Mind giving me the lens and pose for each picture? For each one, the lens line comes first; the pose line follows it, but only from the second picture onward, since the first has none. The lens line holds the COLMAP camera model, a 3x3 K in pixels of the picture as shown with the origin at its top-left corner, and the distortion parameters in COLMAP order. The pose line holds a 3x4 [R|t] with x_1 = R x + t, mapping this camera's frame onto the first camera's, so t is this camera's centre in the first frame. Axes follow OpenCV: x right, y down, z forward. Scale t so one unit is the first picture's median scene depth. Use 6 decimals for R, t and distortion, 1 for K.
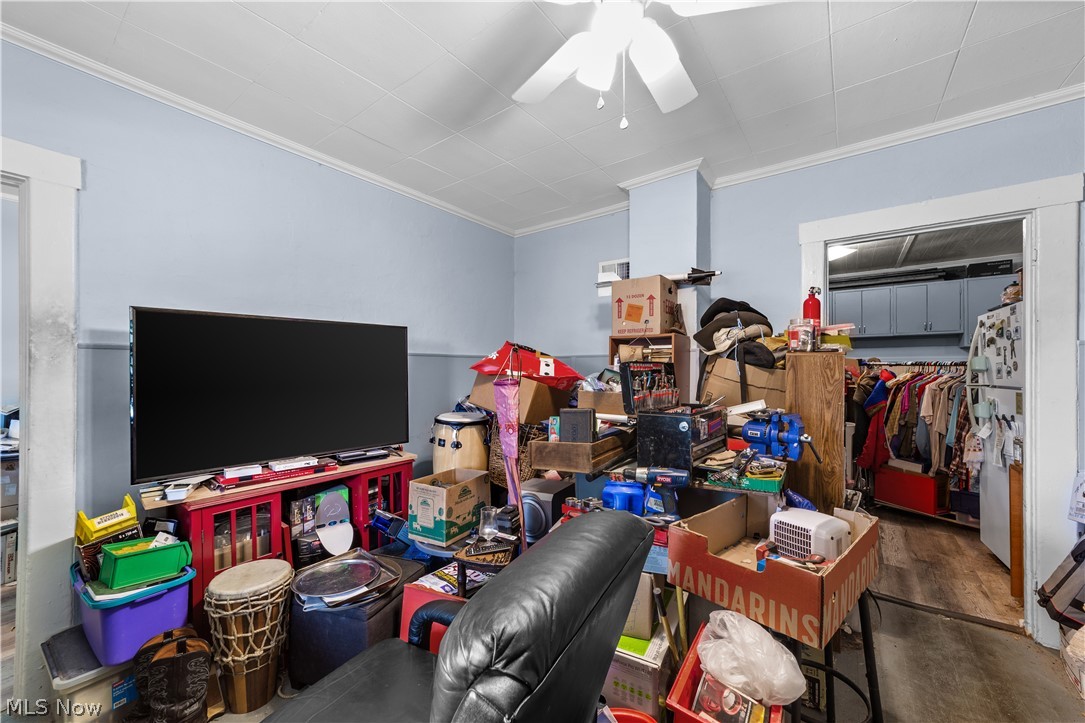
lens RADIAL K [[419.1, 0, 537.8], [0, 419.1, 367.6], [0, 0, 1]] dist [-0.002385, 0.000466]
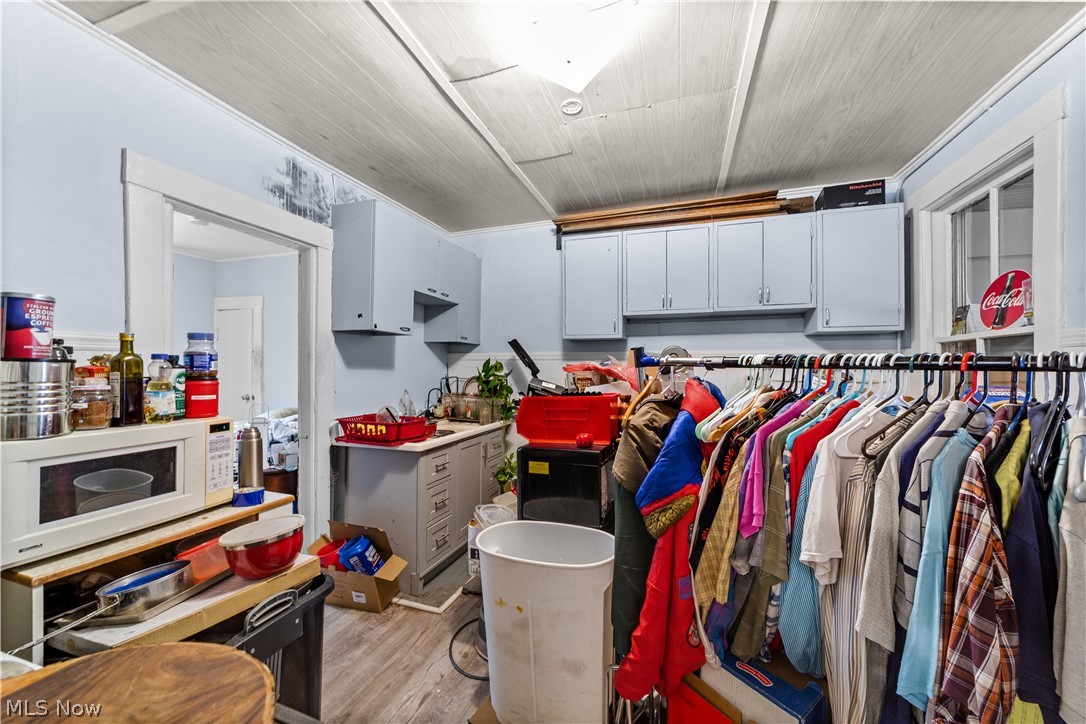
lens RADIAL K [[419.5, 0, 543.1], [0, 419.5, 364.9], [0, 0, 1]] dist [-0.002385, 0.000466]
pose [[0.946767, 0.004985, 0.321881, 0.634307], [-0.006018, 0.999979, 0.002214, -0.006198], [-0.321864, -0.004033, 0.946777, 0.755417]]
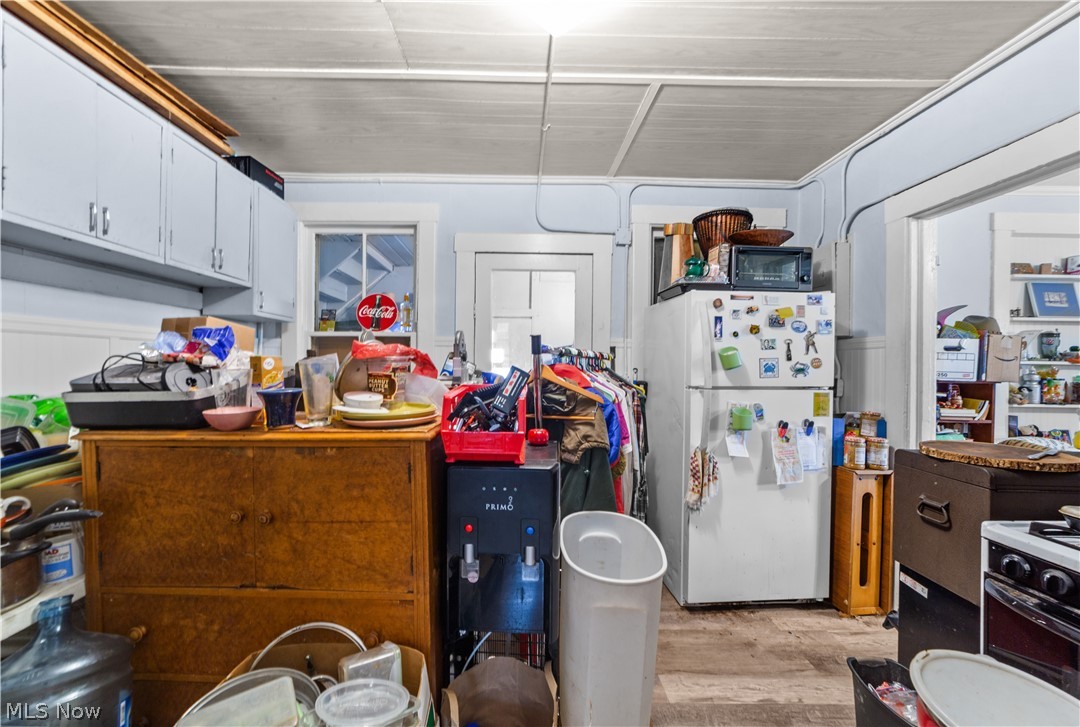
lens RADIAL K [[417.1, 0, 536.0], [0, 417.1, 363.0], [0, 0, 1]] dist [-0.002385, 0.000466]
pose [[-0.612764, -0.009319, 0.790211, 0.533650], [-0.014173, 0.999899, 0.000802, 0.001828], [-0.790139, -0.010709, -0.612834, 1.351708]]
